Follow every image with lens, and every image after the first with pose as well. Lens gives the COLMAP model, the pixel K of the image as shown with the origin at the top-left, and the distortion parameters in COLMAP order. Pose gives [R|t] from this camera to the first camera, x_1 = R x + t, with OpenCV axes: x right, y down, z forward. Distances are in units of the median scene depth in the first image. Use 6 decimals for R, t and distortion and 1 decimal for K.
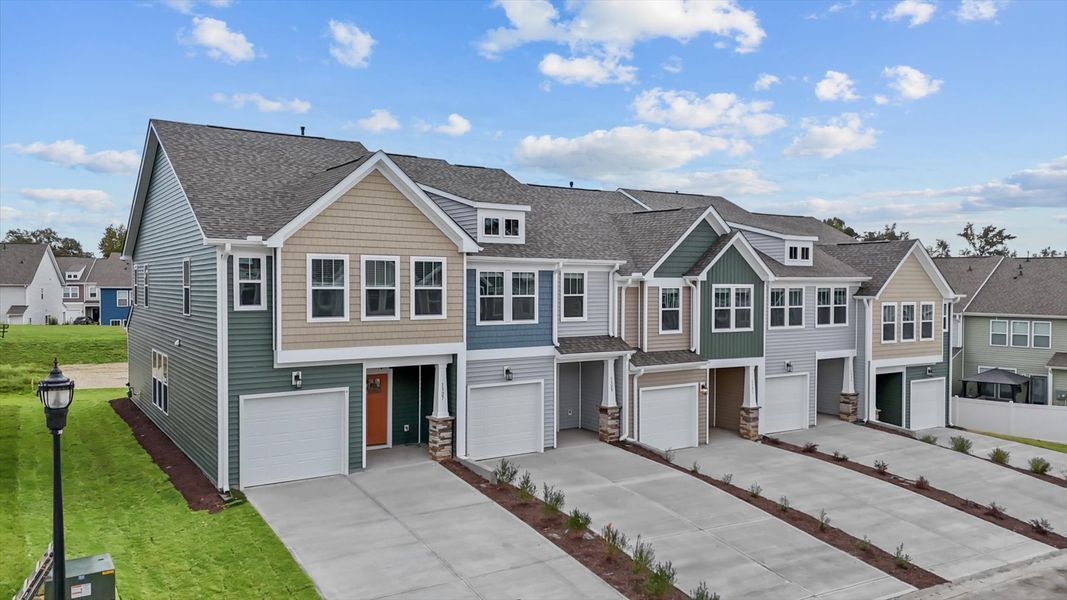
lens RADIAL K [[802.1, 0, 540.3], [0, 802.1, 300.8], [0, 0, 1]] dist [0.060136, -0.019314]
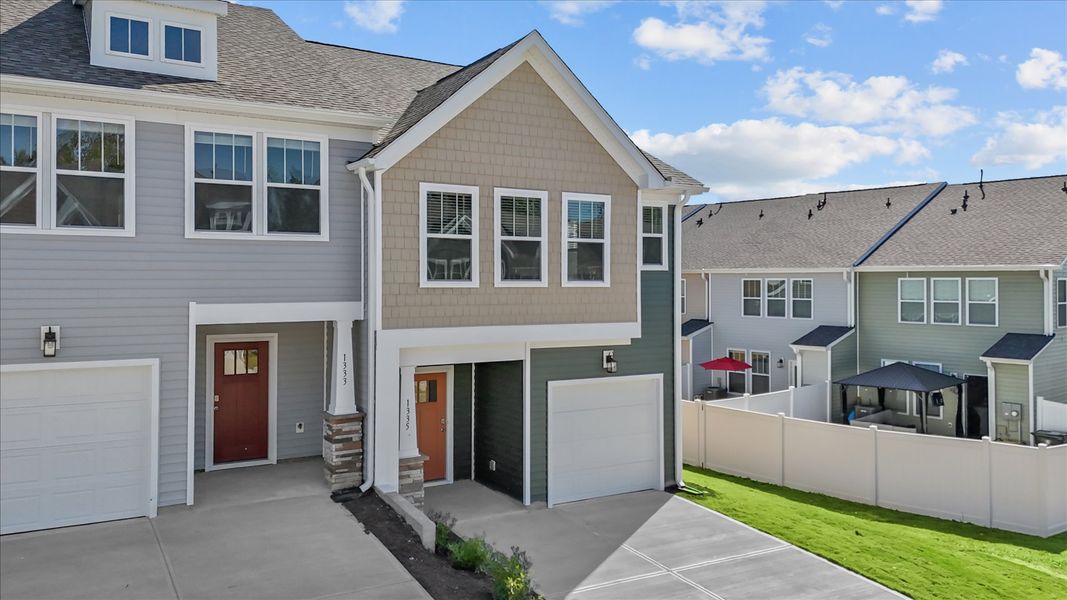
lens RADIAL K [[802.1, 0, 536.2], [0, 802.1, 275.3], [0, 0, 1]] dist [0.060136, -0.019314]
pose [[0.997844, -0.000730, -0.065627, 0.535186], [-0.001216, 0.999561, -0.029598, 0.062195], [0.065620, 0.029614, 0.997405, 0.655178]]
